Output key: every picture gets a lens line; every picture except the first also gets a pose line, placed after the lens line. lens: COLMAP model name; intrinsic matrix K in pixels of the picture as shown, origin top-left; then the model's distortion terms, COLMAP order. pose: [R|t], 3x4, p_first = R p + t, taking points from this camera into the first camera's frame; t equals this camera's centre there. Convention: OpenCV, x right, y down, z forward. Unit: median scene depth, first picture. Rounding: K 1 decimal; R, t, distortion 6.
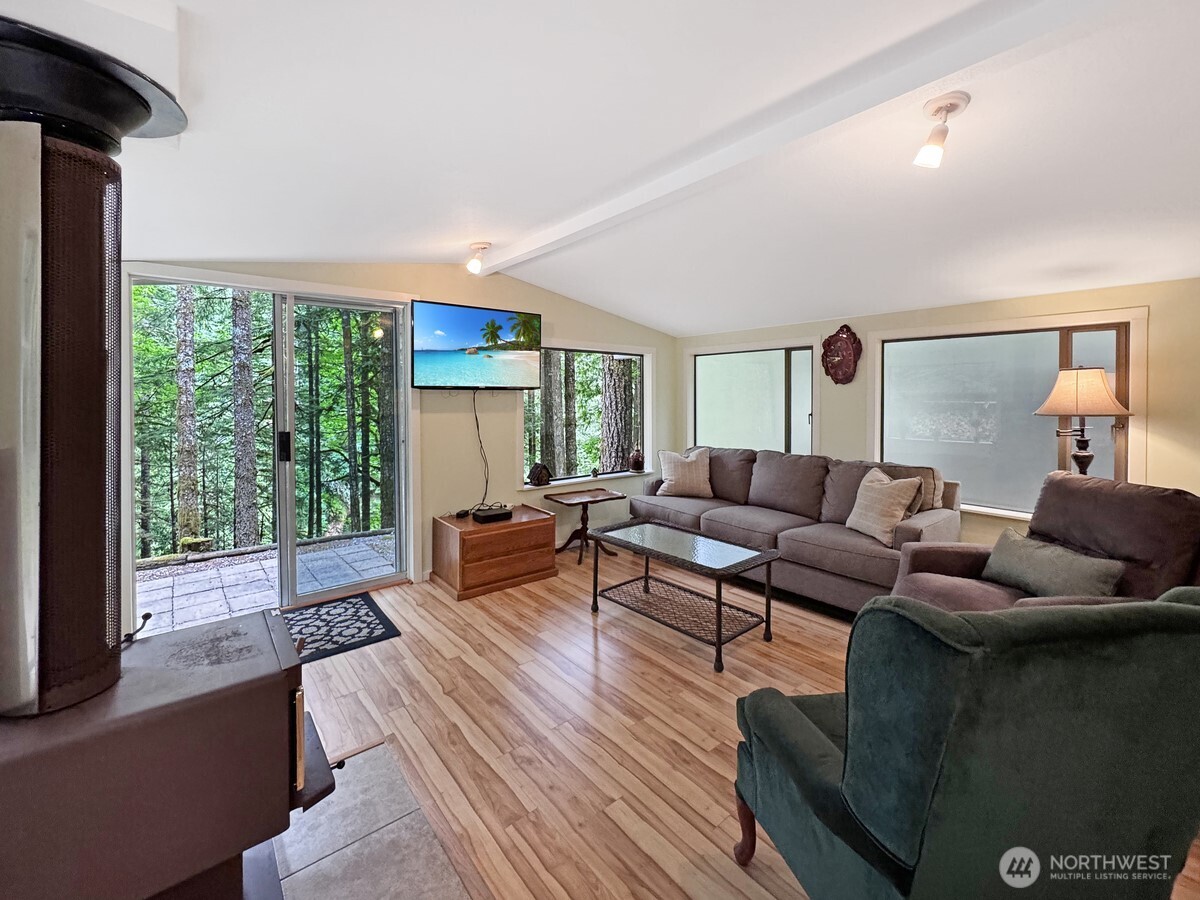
lens RADIAL K [[508.6, 0, 594.0], [0, 508.6, 410.0], [0, 0, 1]] dist [-0.000660, 0.000025]
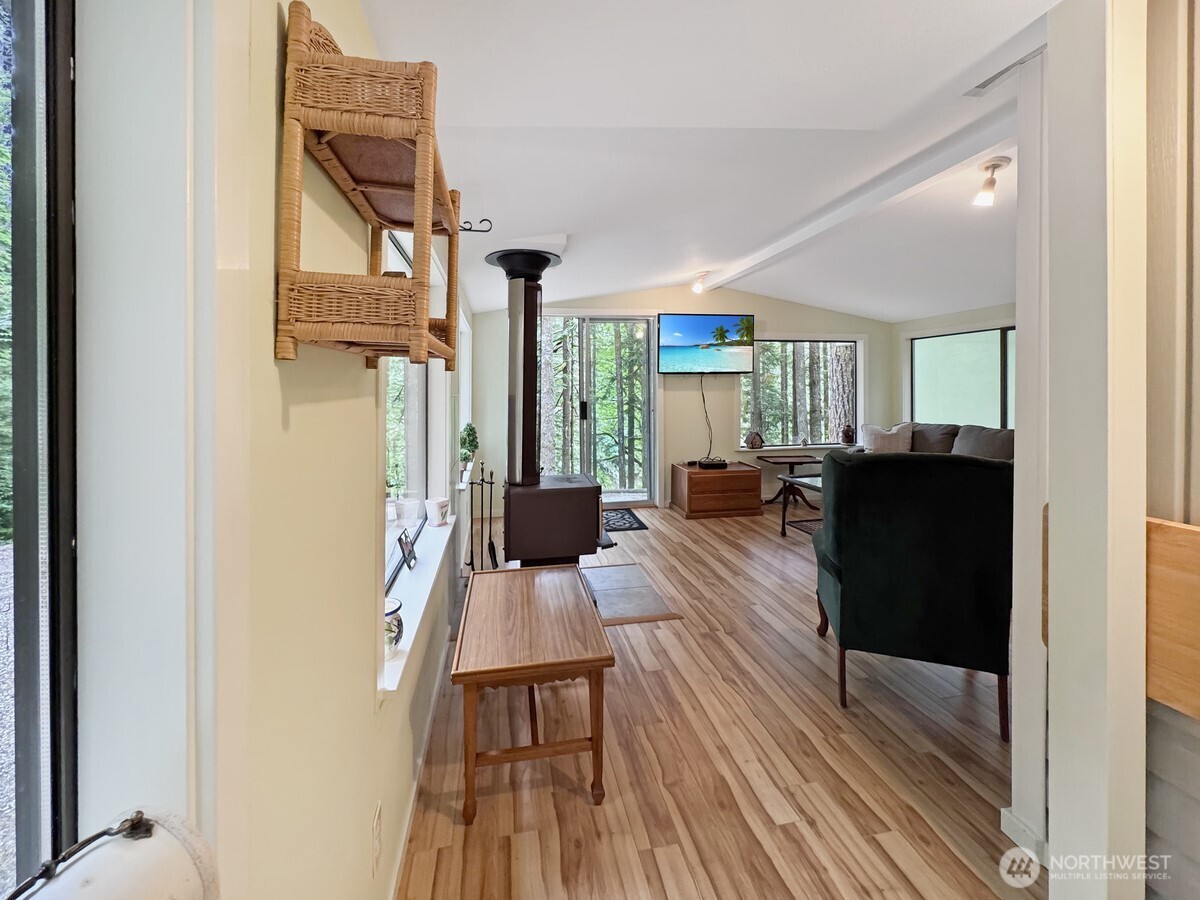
lens RADIAL K [[508.6, 0, 594.0], [0, 508.6, 410.0], [0, 0, 1]] dist [-0.000660, 0.000025]
pose [[0.879270, 0.012069, -0.476171, 0.148735], [-0.004026, 0.999832, 0.017907, 0.030500], [0.476307, -0.013828, 0.879170, -0.314462]]
